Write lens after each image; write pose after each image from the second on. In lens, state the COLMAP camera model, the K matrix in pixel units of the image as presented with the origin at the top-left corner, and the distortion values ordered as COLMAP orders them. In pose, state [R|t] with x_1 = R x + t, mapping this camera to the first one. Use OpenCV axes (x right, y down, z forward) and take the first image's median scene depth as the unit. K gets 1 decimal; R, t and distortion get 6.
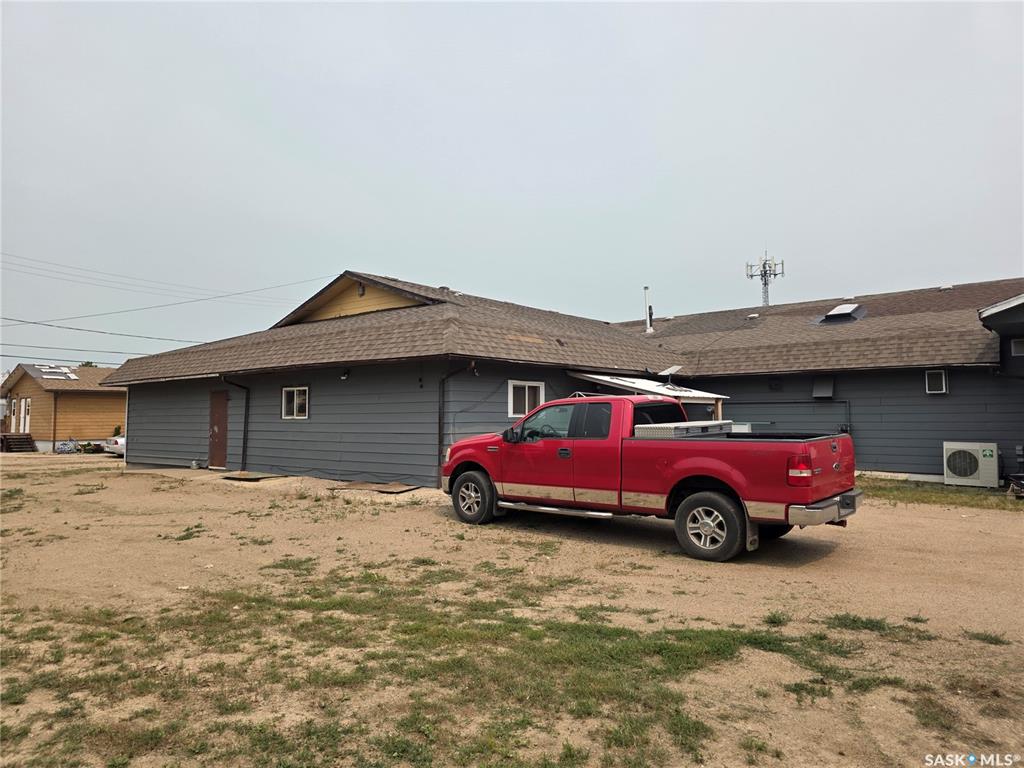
lens RADIAL K [[686.1, 0, 513.2], [0, 686.1, 368.6], [0, 0, 1]] dist [0.051039, -0.044828]
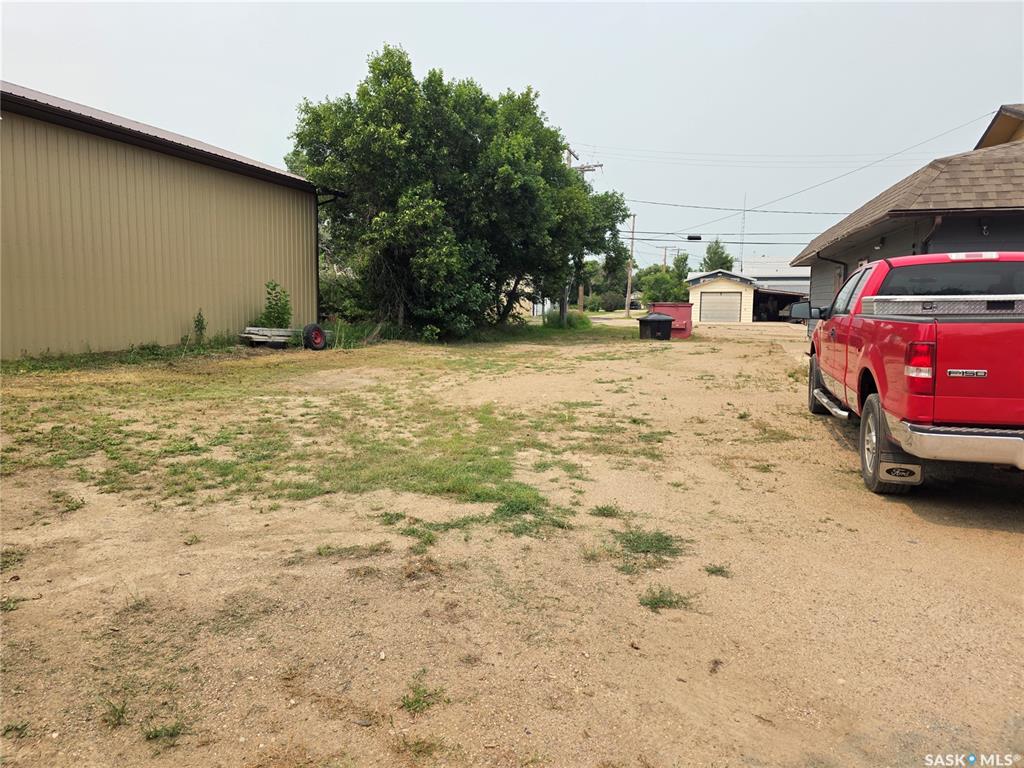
lens RADIAL K [[702.3, 0, 512.0], [0, 702.3, 384.0], [0, 0, 1]] dist [0.047570, -0.054956]
pose [[0.374233, 0.115967, -0.920055, 1.379814], [0.055402, 0.987582, 0.147014, 0.085842], [0.925678, -0.105991, 0.363160, 0.722981]]
